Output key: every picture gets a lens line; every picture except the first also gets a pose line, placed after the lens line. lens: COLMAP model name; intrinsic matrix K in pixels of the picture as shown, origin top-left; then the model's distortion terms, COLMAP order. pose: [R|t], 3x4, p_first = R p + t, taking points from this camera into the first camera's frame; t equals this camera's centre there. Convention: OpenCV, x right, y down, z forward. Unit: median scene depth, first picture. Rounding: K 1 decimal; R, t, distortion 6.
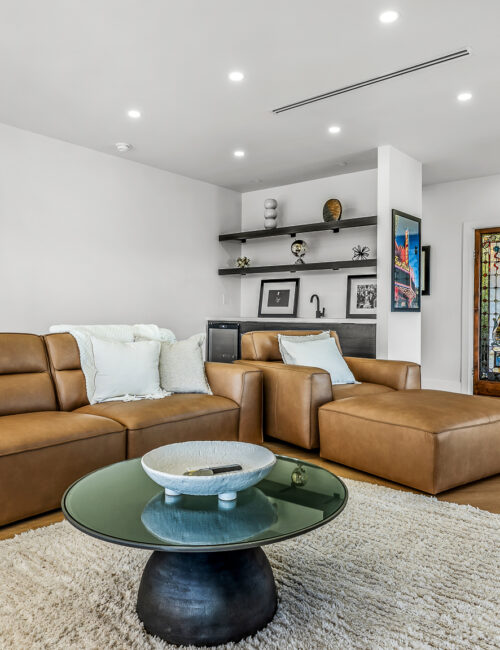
lens RADIAL K [[520.4, 0, 250.2], [0, 520.4, 319.9], [0, 0, 1]] dist [0.000467, -0.004726]
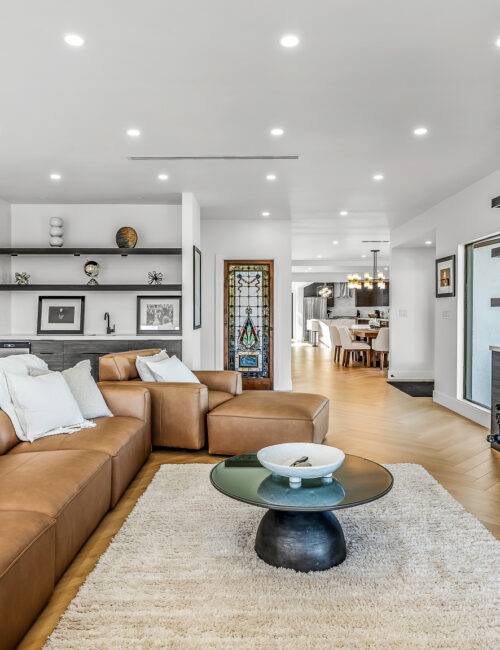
lens RADIAL K [[520.4, 0, 254.5], [0, 520.4, 325.0], [0, 0, 1]] dist [0.000467, -0.004726]
pose [[0.764372, -0.024275, 0.644319, -0.337824], [0.012614, 0.999663, 0.022699, -0.043729], [-0.644652, -0.009223, 0.764420, -0.020698]]
